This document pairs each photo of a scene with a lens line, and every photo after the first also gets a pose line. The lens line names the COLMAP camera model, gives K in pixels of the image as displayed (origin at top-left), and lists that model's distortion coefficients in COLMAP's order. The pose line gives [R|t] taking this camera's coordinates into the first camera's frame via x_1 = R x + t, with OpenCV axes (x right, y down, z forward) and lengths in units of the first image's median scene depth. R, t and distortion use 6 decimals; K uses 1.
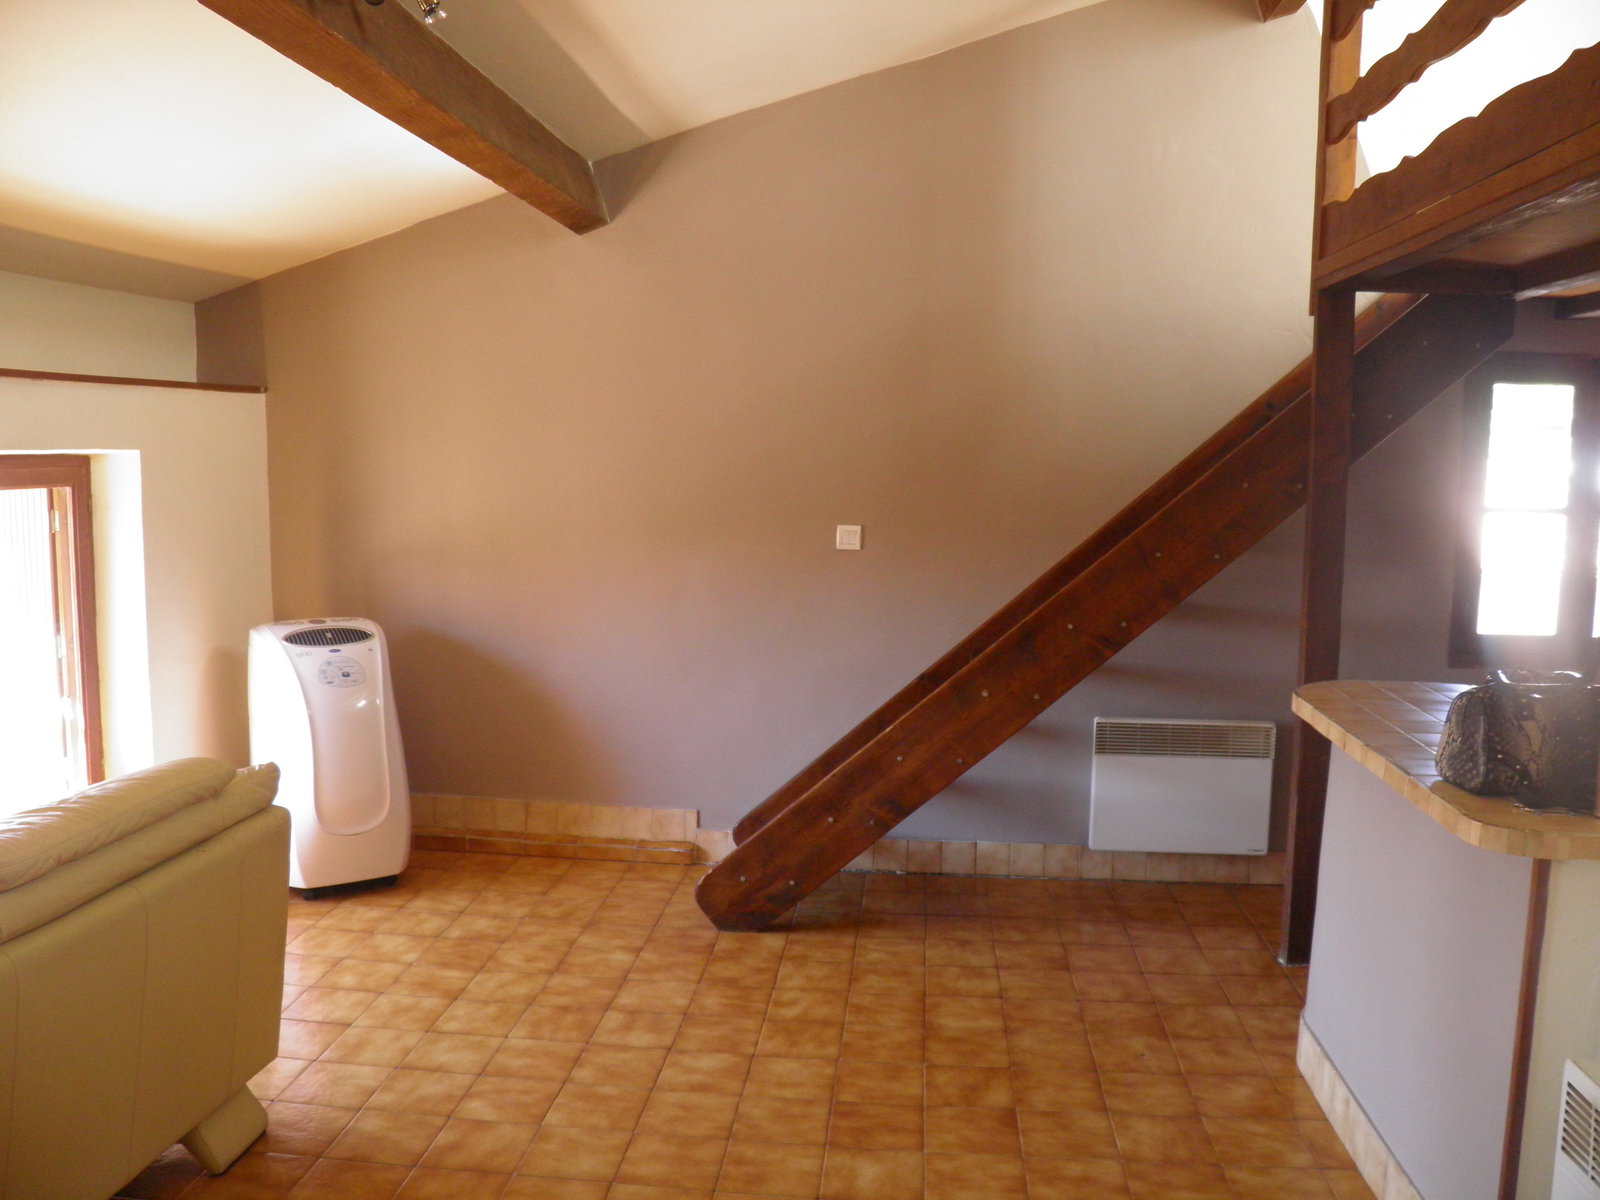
lens RADIAL K [[1339.2, 0, 800.0], [0, 1339.2, 600.0], [0, 0, 1]] dist [-0.141172, 0.136341]
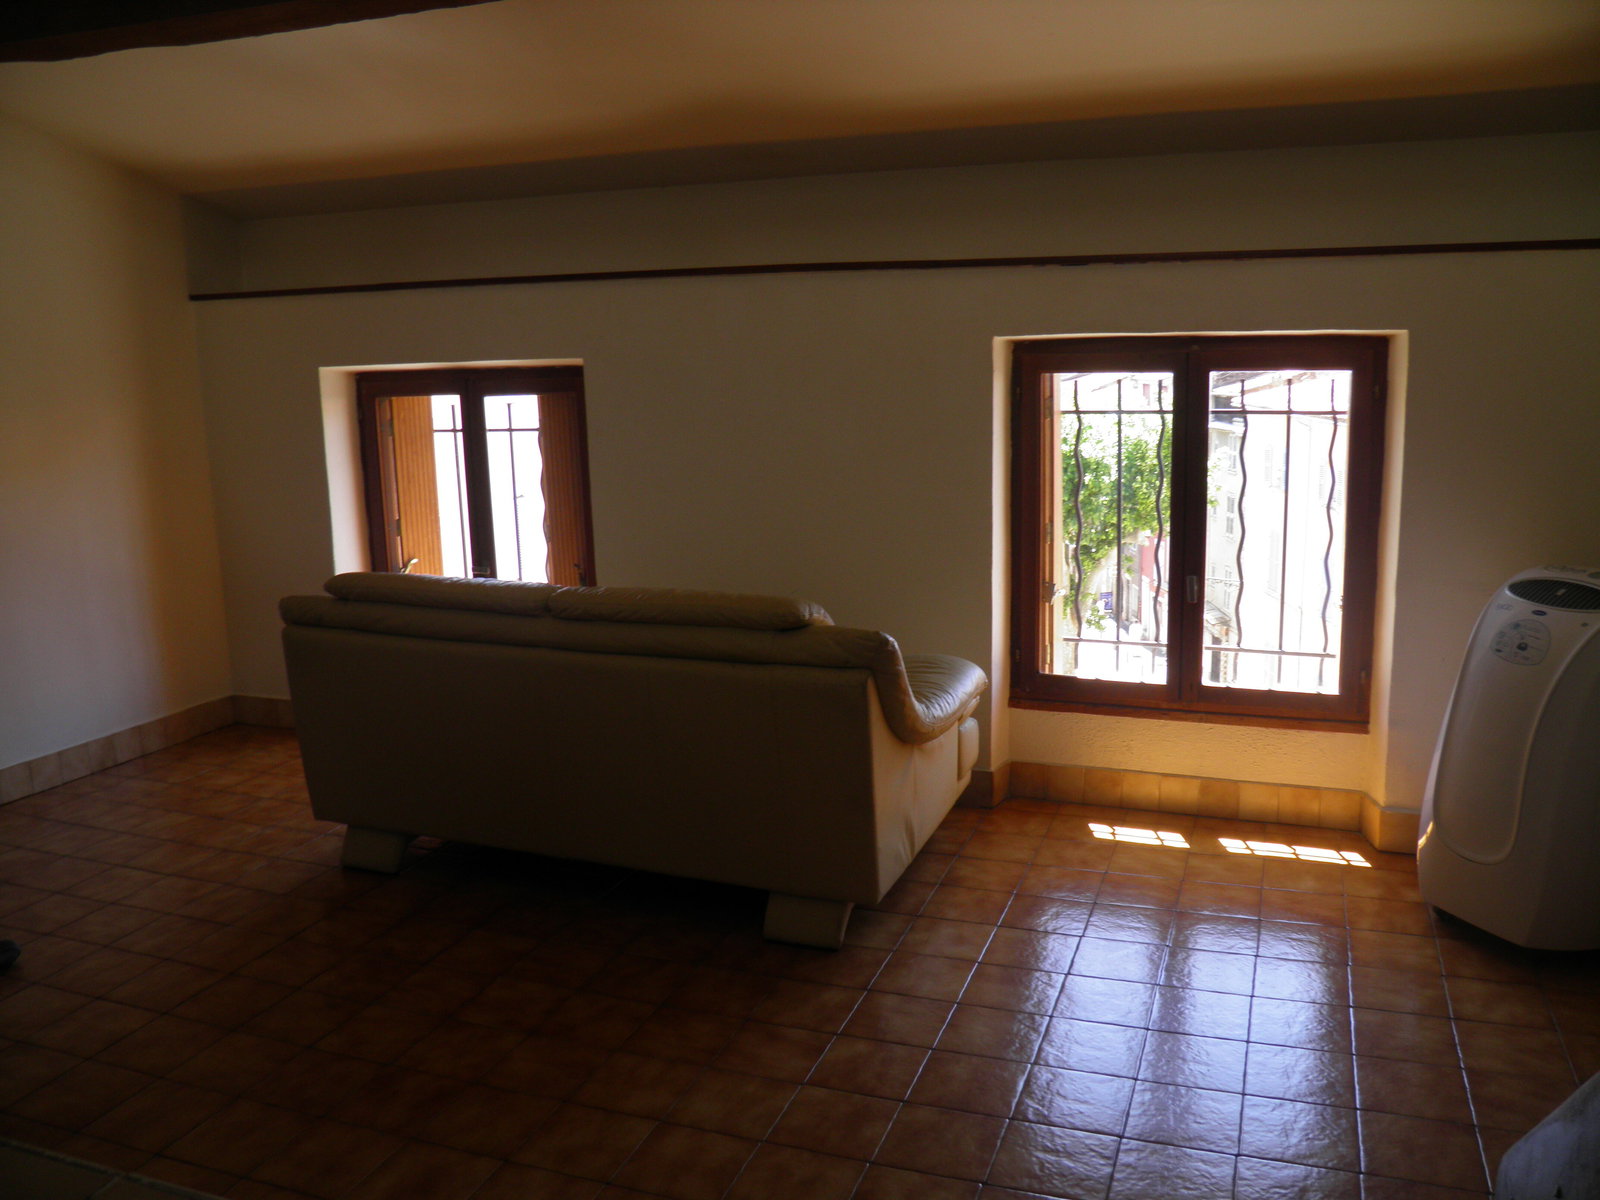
lens RADIAL K [[1339.2, 0, 800.0], [0, 1339.2, 600.0], [0, 0, 1]] dist [-0.141172, 0.136341]
pose [[-0.246048, 0.176069, -0.953132, 0.590202], [-0.093213, 0.974506, 0.204080, -0.106093], [0.964765, 0.139058, -0.223364, 1.119483]]
